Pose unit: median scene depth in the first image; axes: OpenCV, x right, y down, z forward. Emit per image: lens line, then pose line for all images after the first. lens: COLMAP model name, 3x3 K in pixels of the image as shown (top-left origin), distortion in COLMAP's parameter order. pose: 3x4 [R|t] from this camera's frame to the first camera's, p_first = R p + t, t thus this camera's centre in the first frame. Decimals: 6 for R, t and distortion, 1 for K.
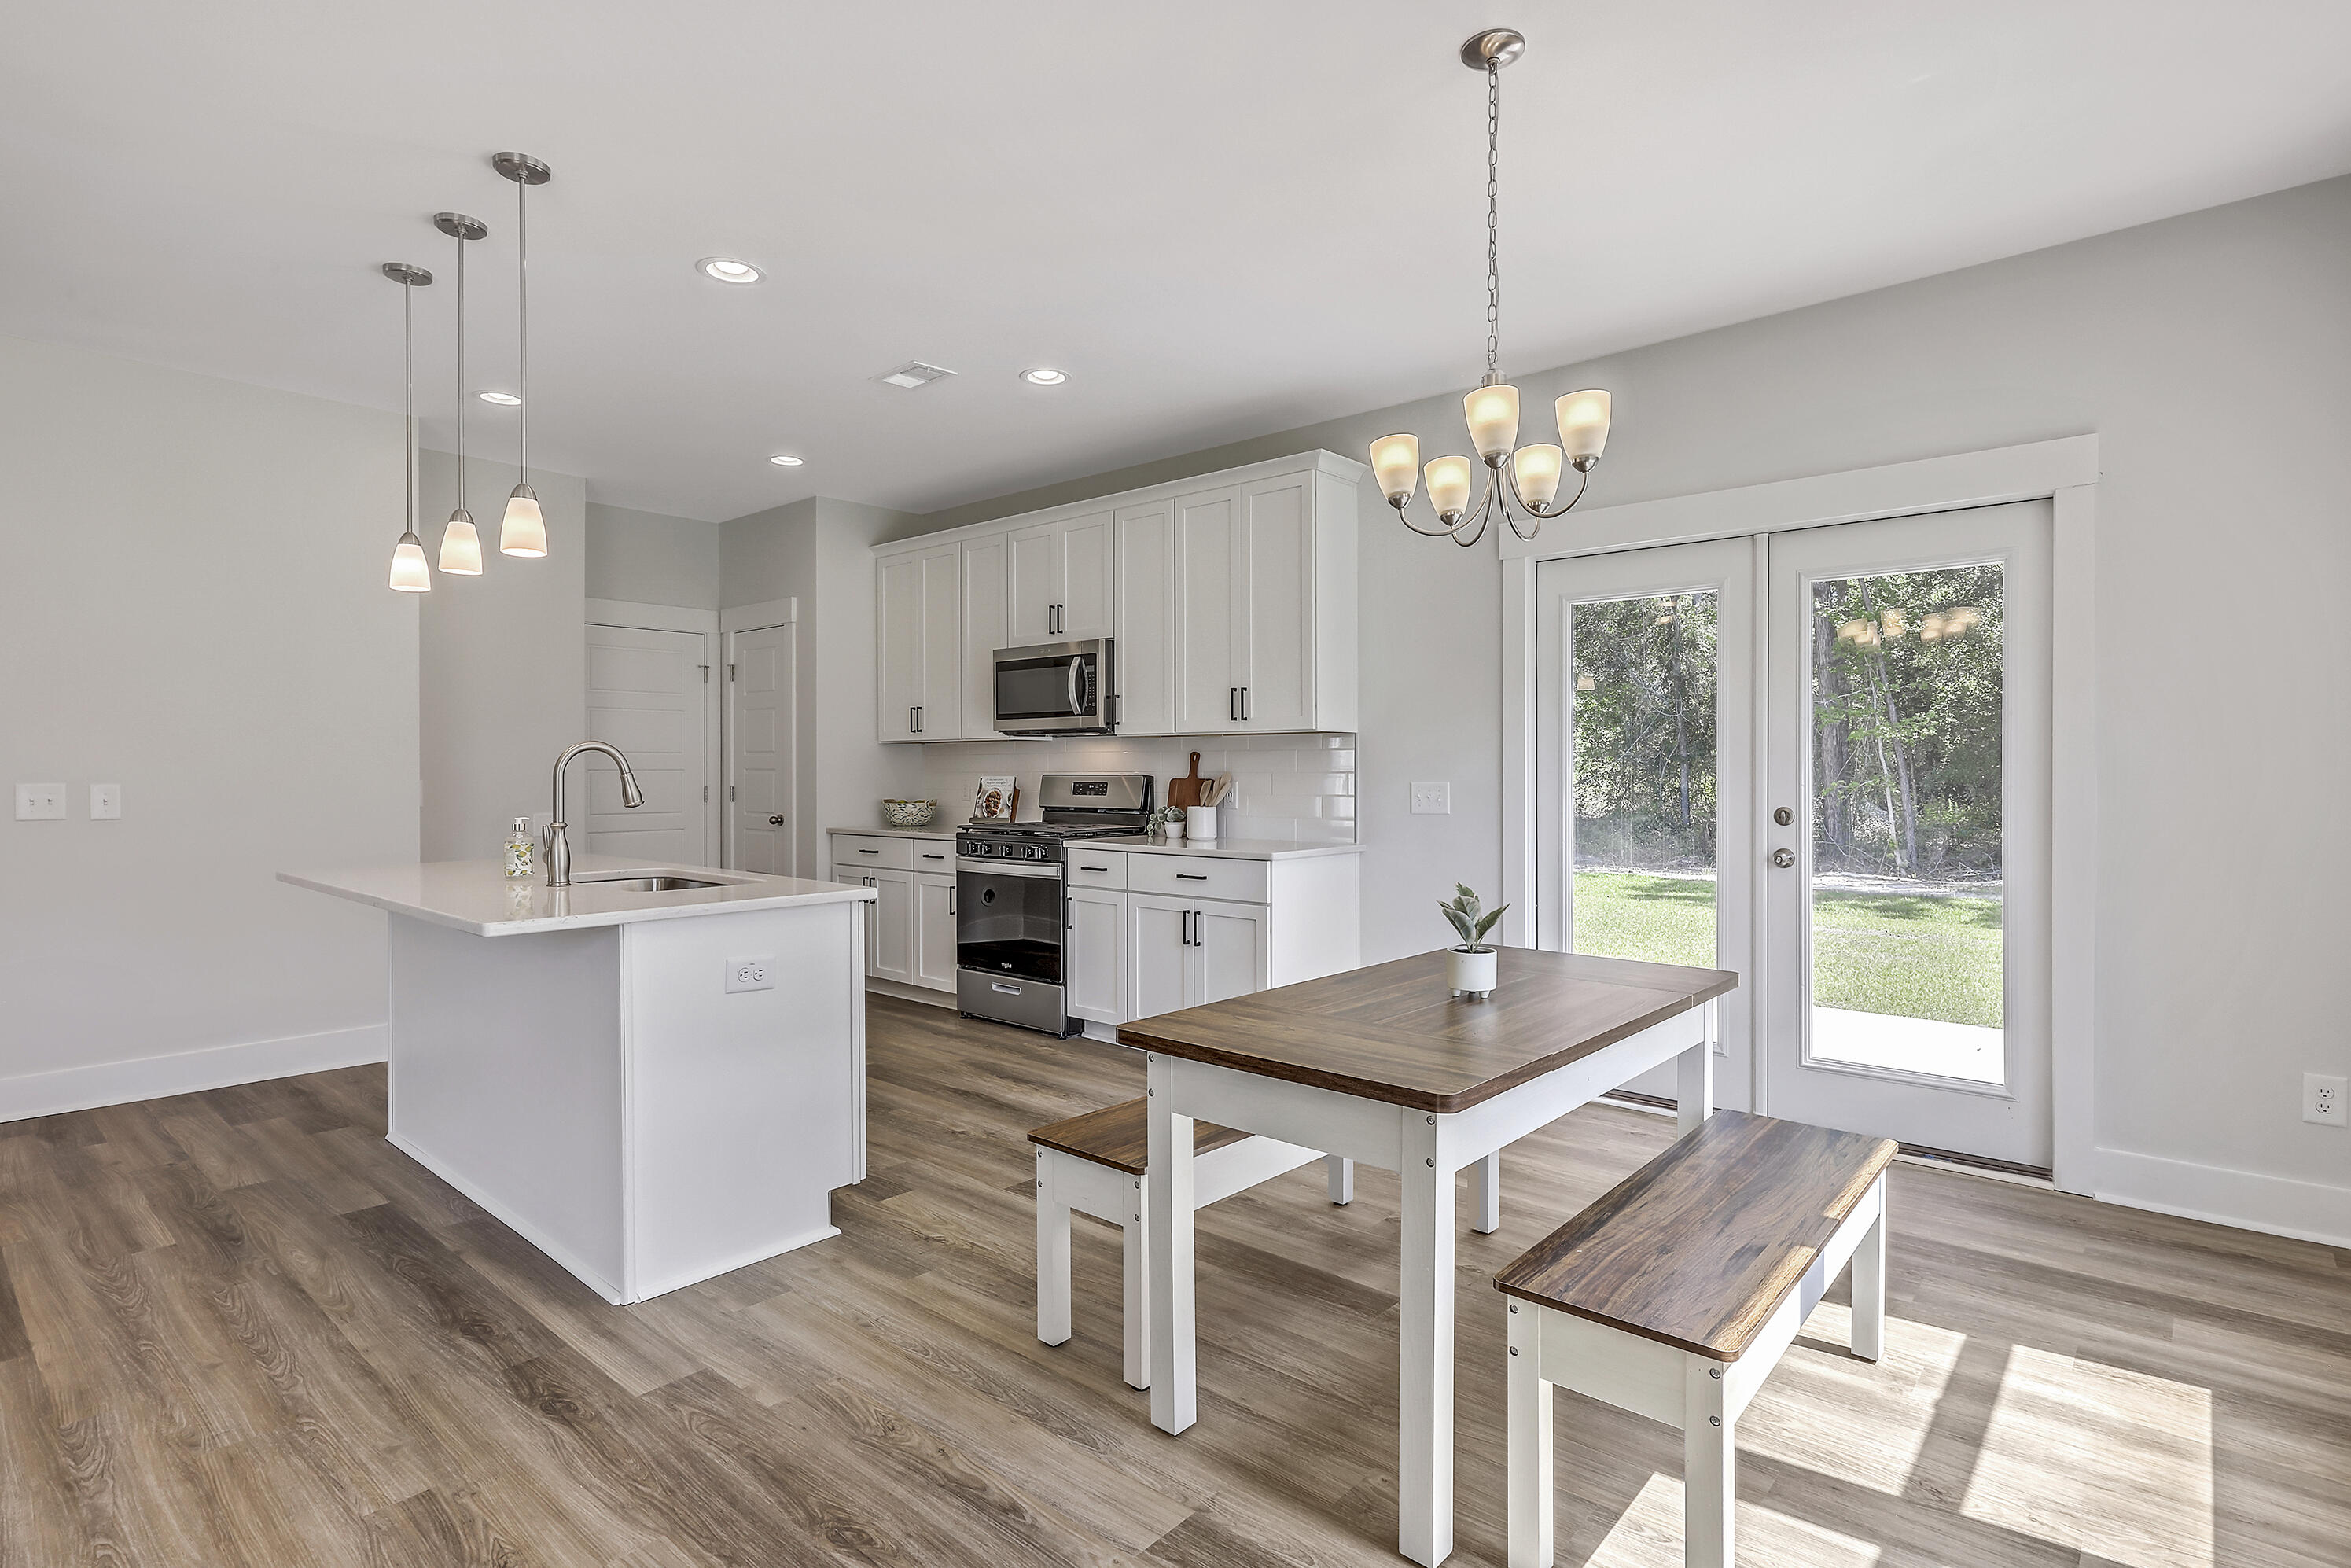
lens RADIAL K [[1167.9, 0, 1197.0], [0, 1167.9, 774.3], [0, 0, 1]] dist [0.003218, -0.001505]
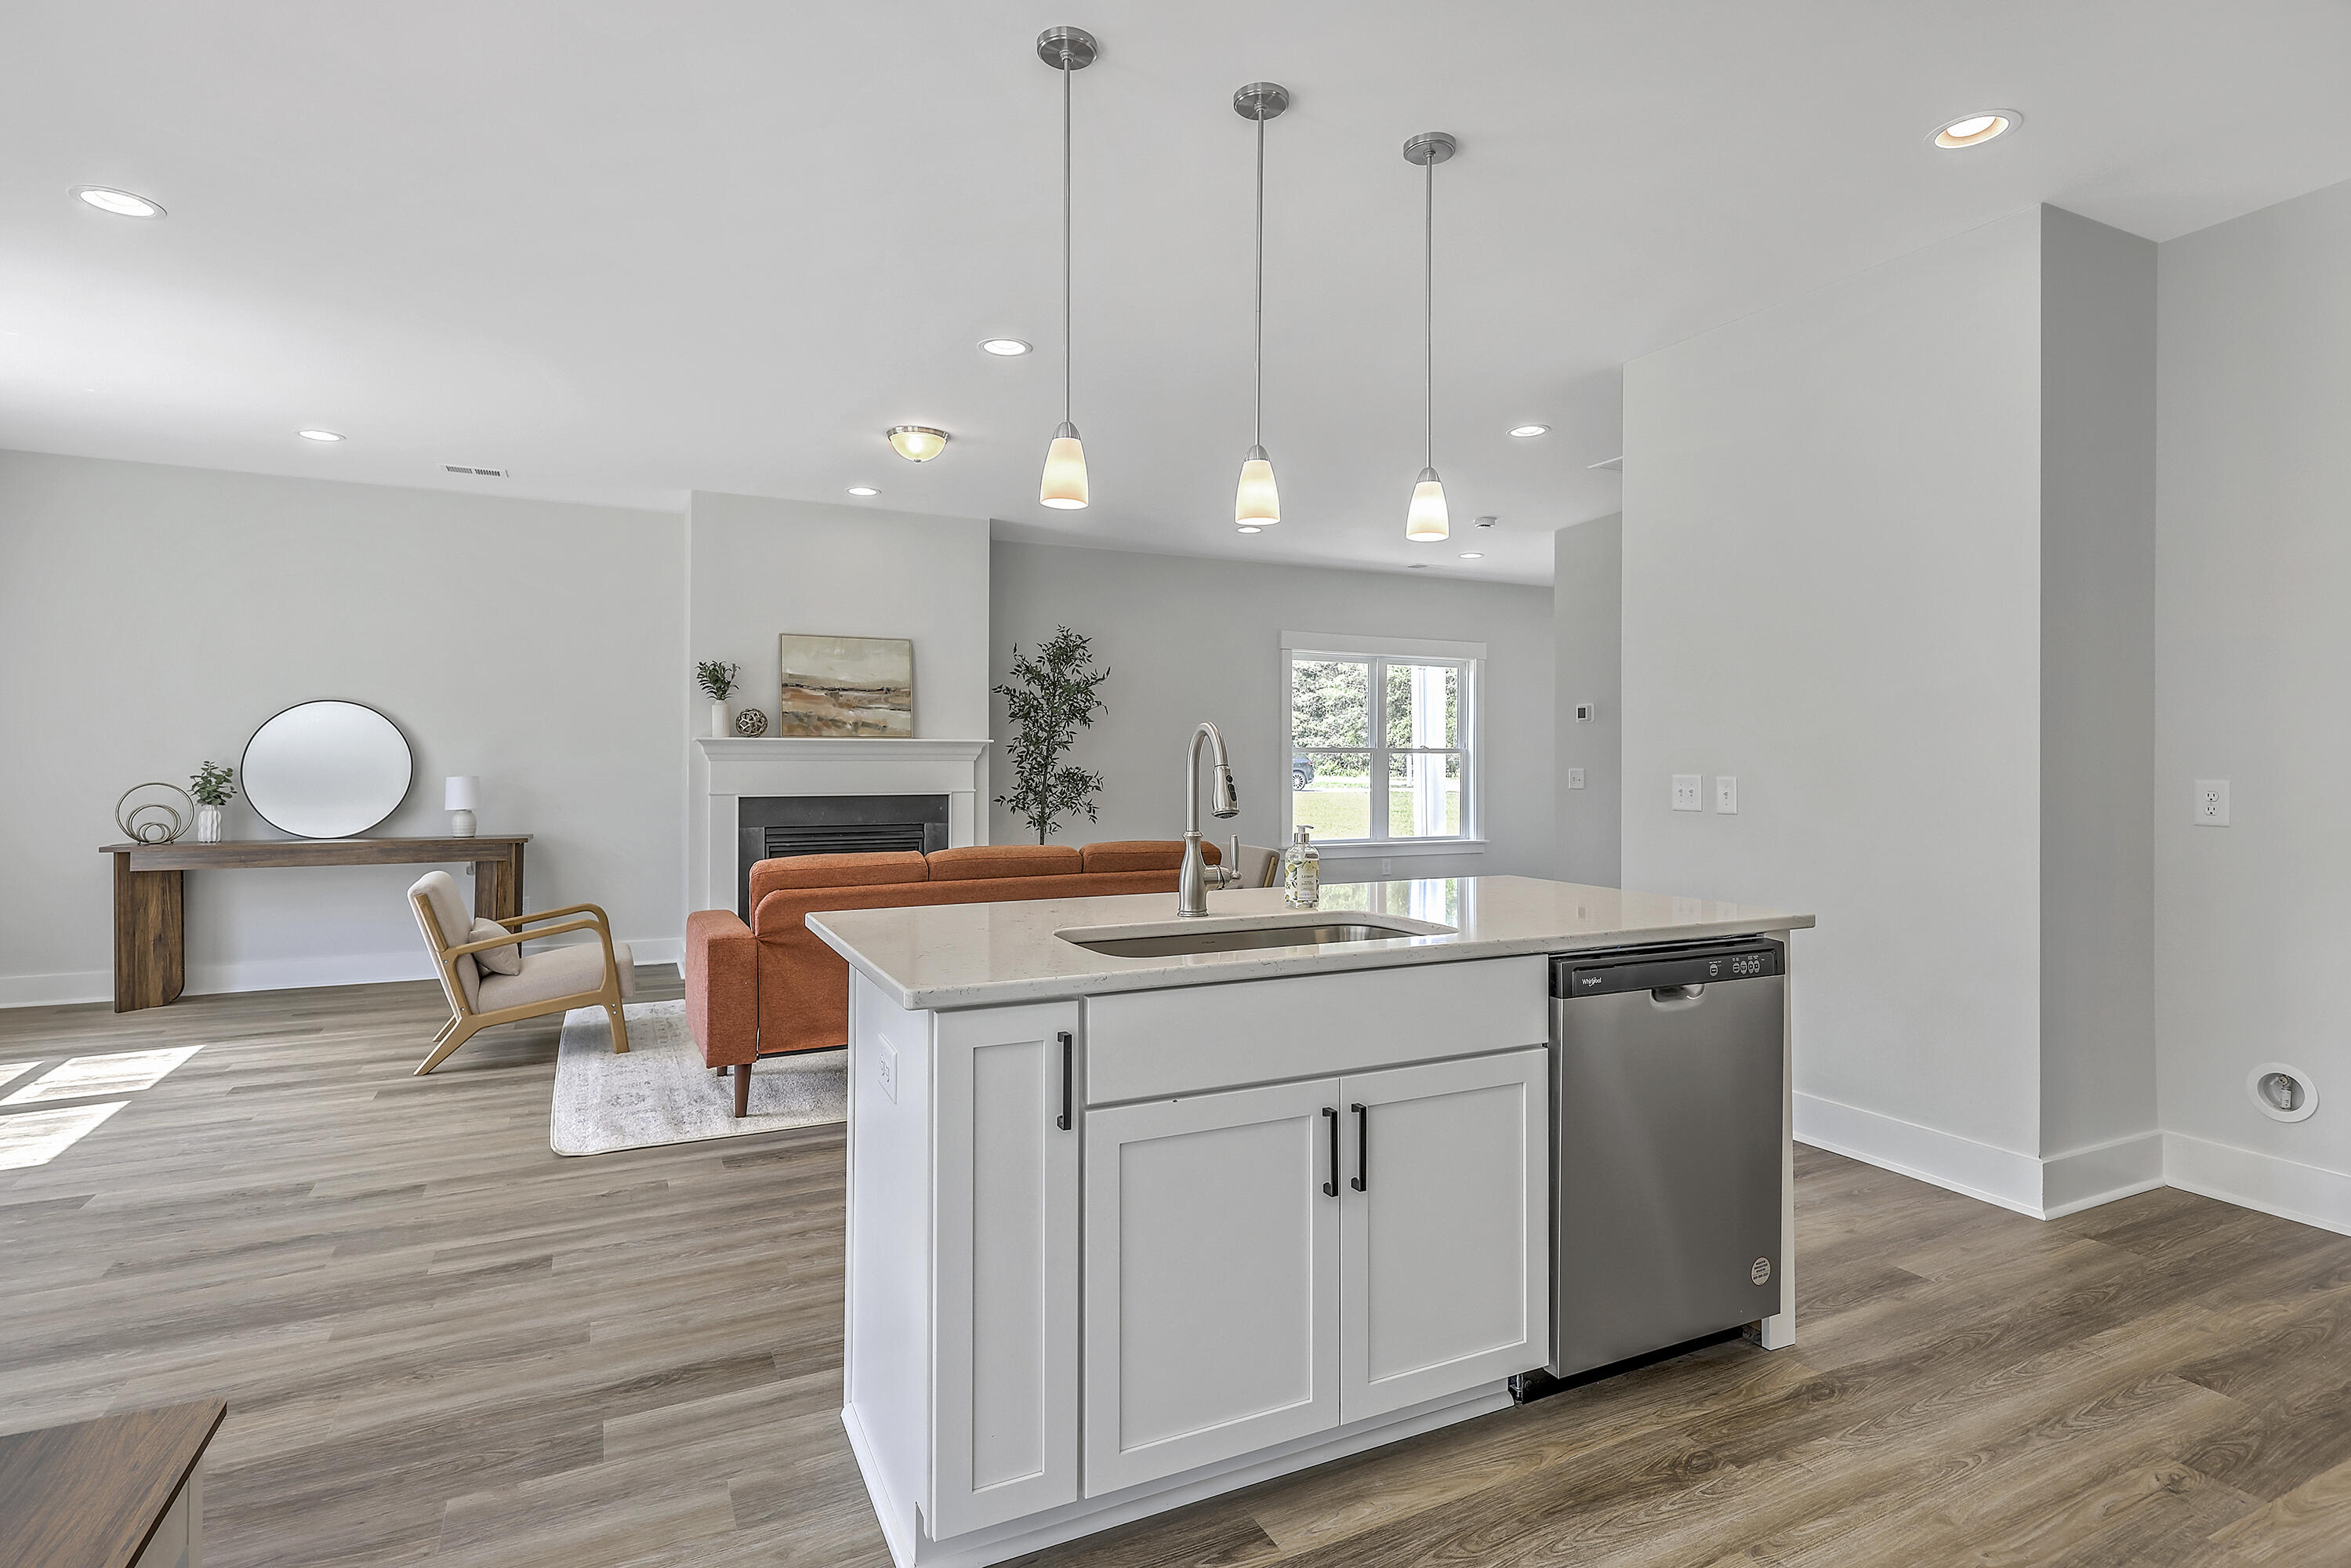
lens RADIAL K [[1172.9, 0, 1187.1], [0, 1172.9, 748.5], [0, 0, 1]] dist [-0.000108, -0.000155]
pose [[-0.385781, -0.007336, -0.922561, 0.108979], [-0.003207, 0.999973, -0.006610, -0.006121], [0.922585, 0.000409, -0.385794, 0.876776]]
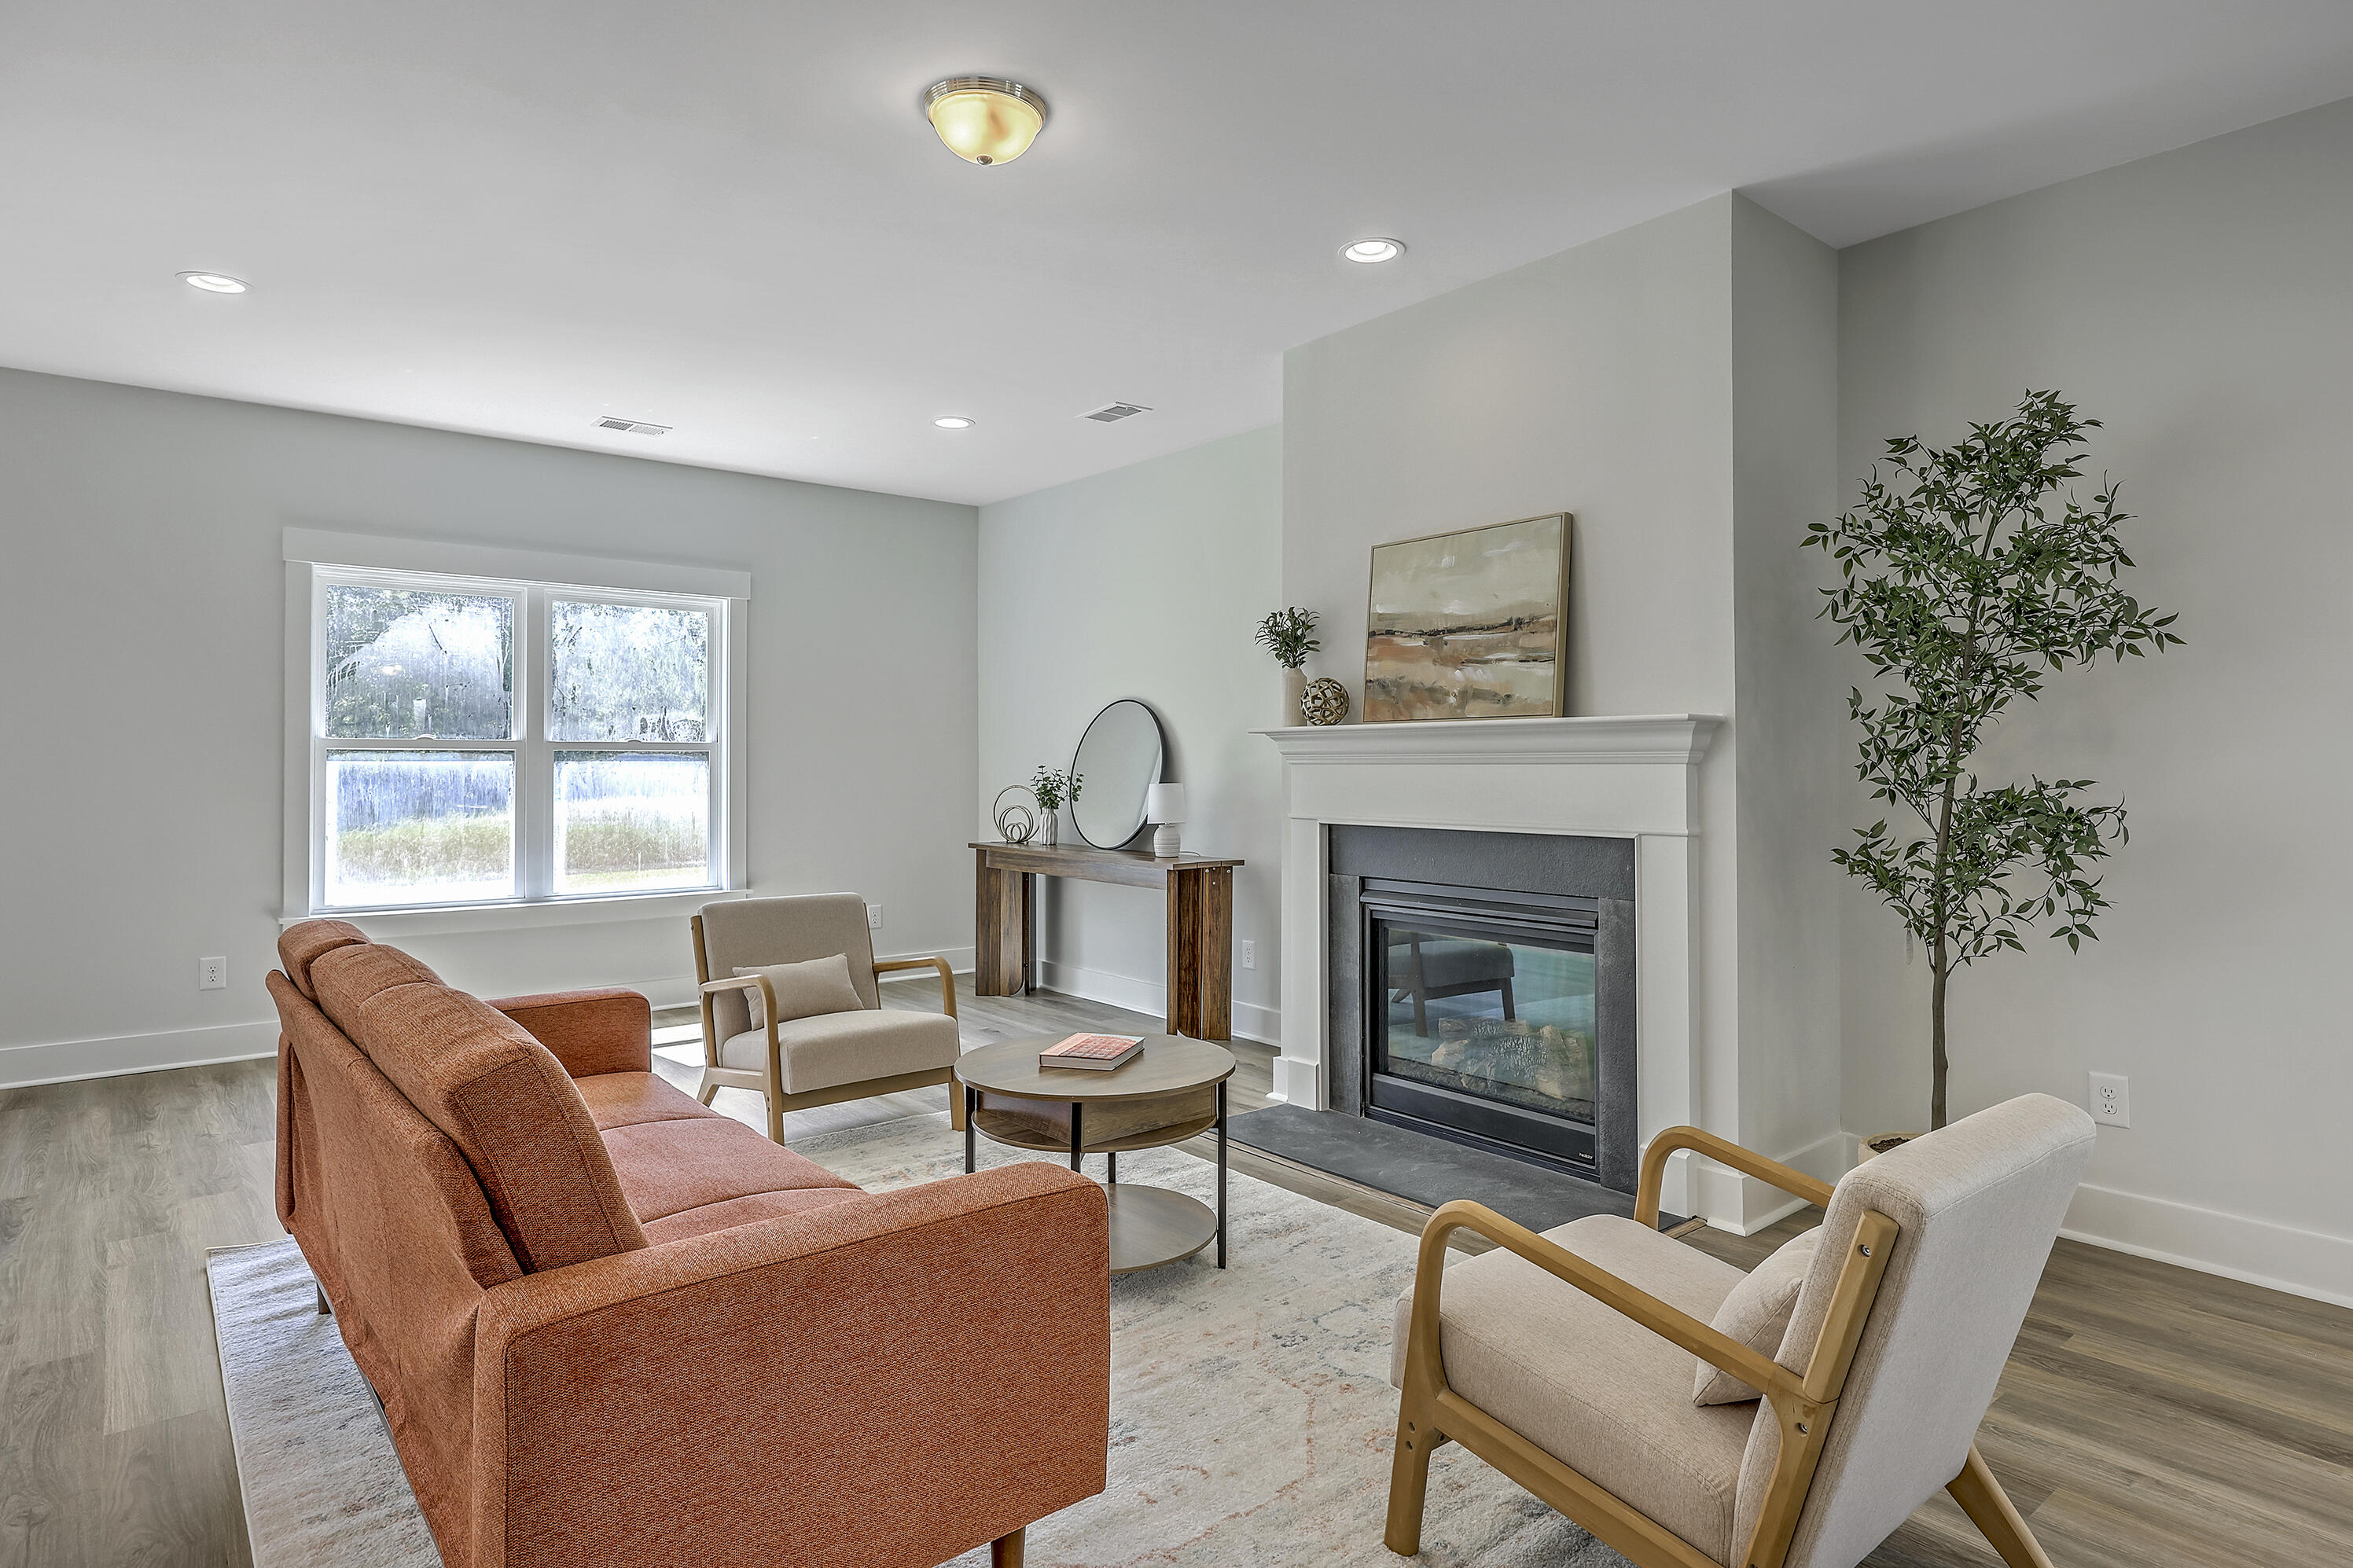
lens RADIAL K [[1300.5, 0, 1172.1], [0, 1300.5, 740.1], [0, 0, 1]] dist [0.002404, 0.000285]
pose [[-0.984740, 0.001740, 0.174025, -1.061721], [-0.001530, 0.999825, -0.018653, 0.001513], [-0.174027, -0.018635, -0.984565, 0.800221]]
